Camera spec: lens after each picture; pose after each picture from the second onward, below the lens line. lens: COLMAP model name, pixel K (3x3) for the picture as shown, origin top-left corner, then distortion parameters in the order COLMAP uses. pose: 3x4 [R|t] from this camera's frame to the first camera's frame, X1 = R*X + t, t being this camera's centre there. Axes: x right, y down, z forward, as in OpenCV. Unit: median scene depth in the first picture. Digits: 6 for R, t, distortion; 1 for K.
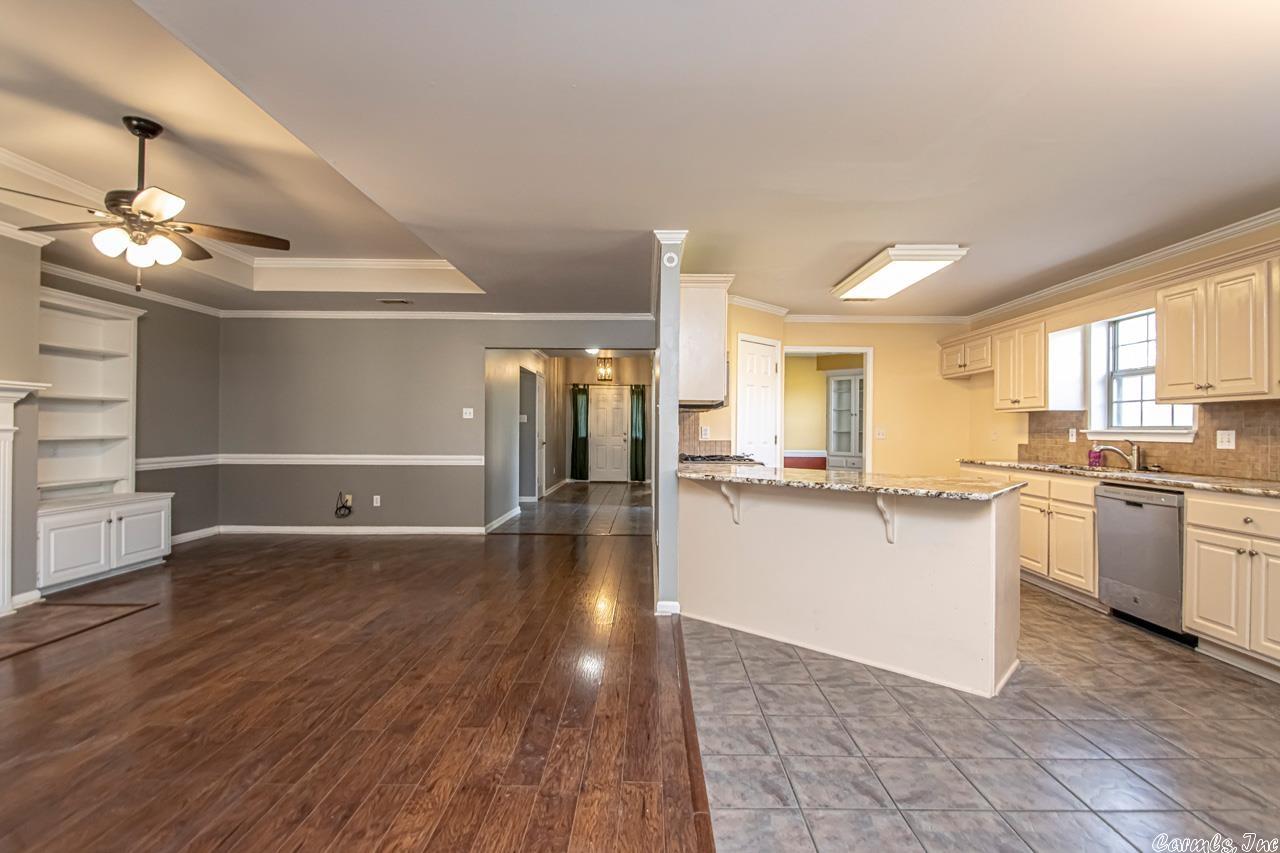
lens RADIAL K [[611.9, 0, 635.5], [0, 611.9, 426.6], [0, 0, 1]] dist [-0.005991, -0.000354]
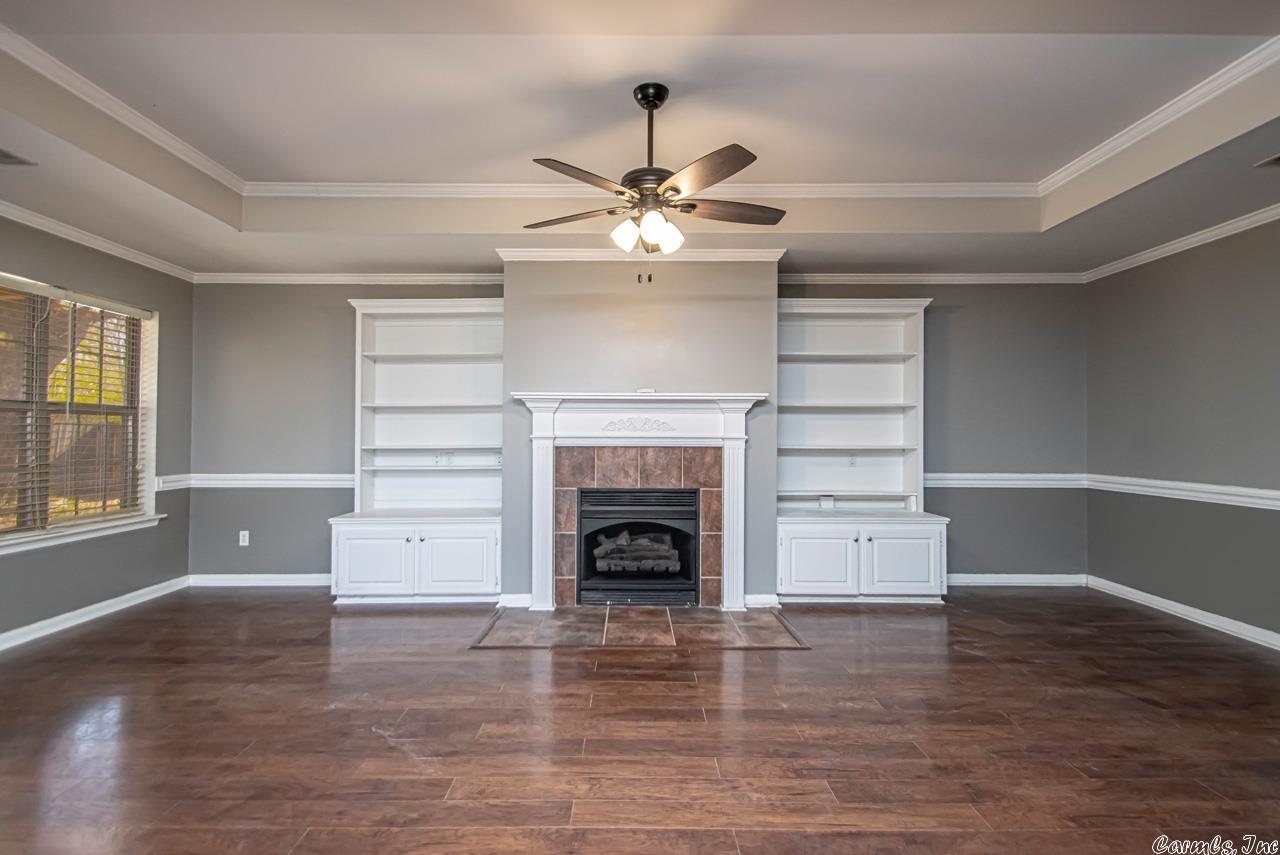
lens RADIAL K [[611.9, 0, 638.0], [0, 611.9, 420.5], [0, 0, 1]] dist [-0.005991, -0.000354]
pose [[0.003370, -0.018654, -0.999820, 0.045986], [-0.002925, 0.999822, -0.018664, -0.004603], [0.999990, 0.002988, 0.003315, 0.673272]]
